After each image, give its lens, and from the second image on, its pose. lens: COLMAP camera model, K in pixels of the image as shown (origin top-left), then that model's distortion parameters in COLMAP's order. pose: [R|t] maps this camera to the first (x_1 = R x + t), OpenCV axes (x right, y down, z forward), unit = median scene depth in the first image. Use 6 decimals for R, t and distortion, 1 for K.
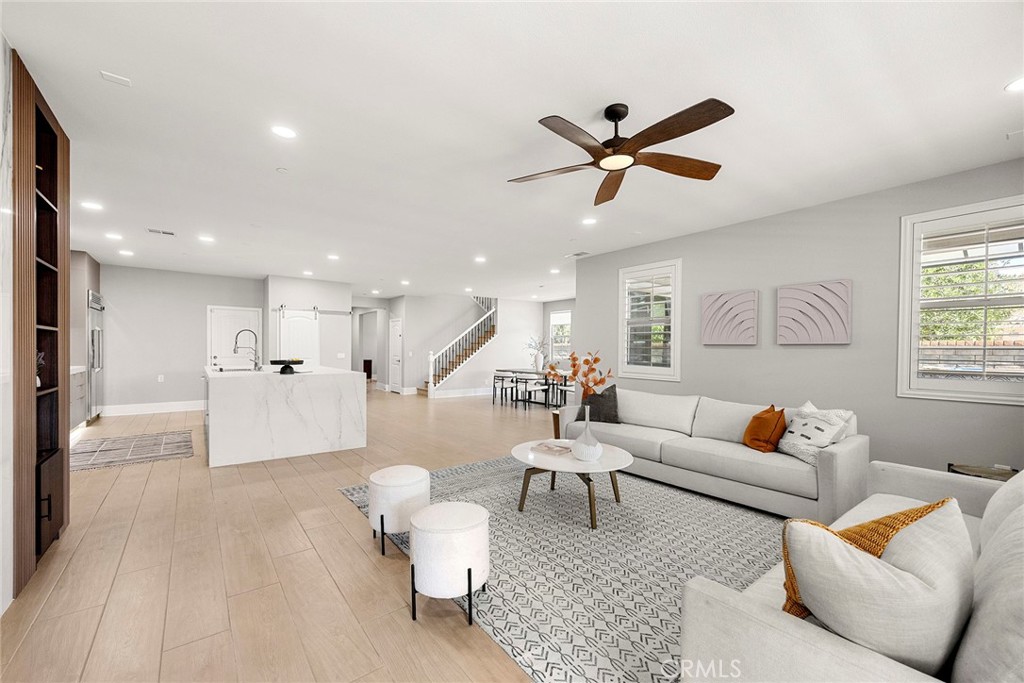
lens RADIAL K [[417.6, 0, 511.5], [0, 417.6, 354.2], [0, 0, 1]] dist [0.000156, 0.000003]
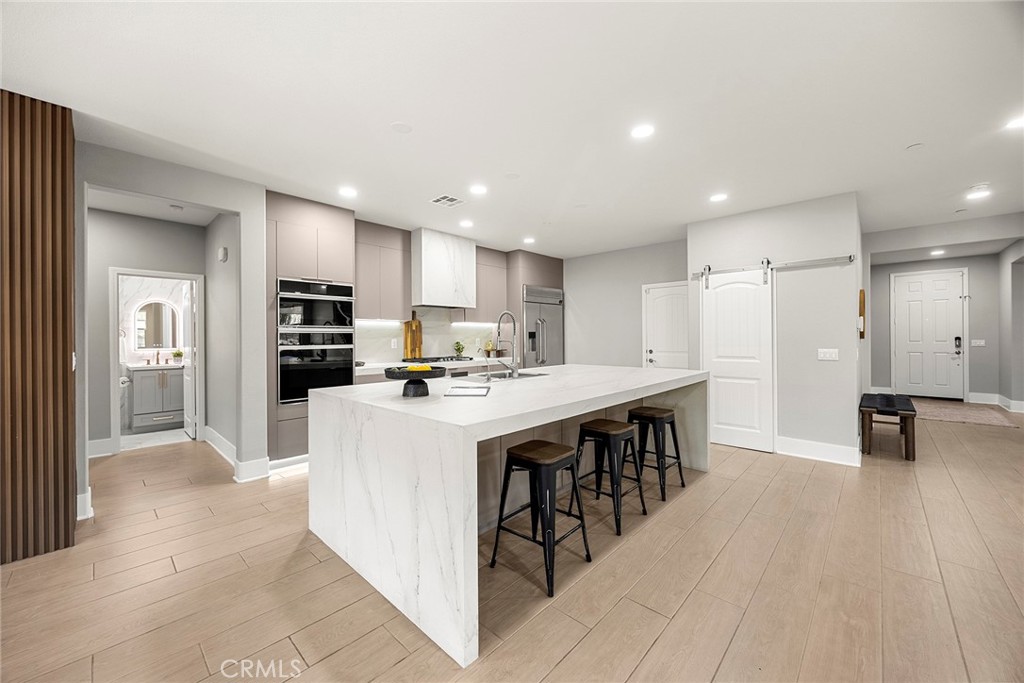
lens RADIAL K [[393.6, 0, 512.2], [0, 393.6, 338.1], [0, 0, 1]] dist [0.000090, 0.000033]
pose [[0.157975, -0.005614, -0.987427, -0.033693], [-0.001107, 0.999982, -0.005862, -0.012483], [0.987443, 0.002020, 0.157966, 0.634314]]
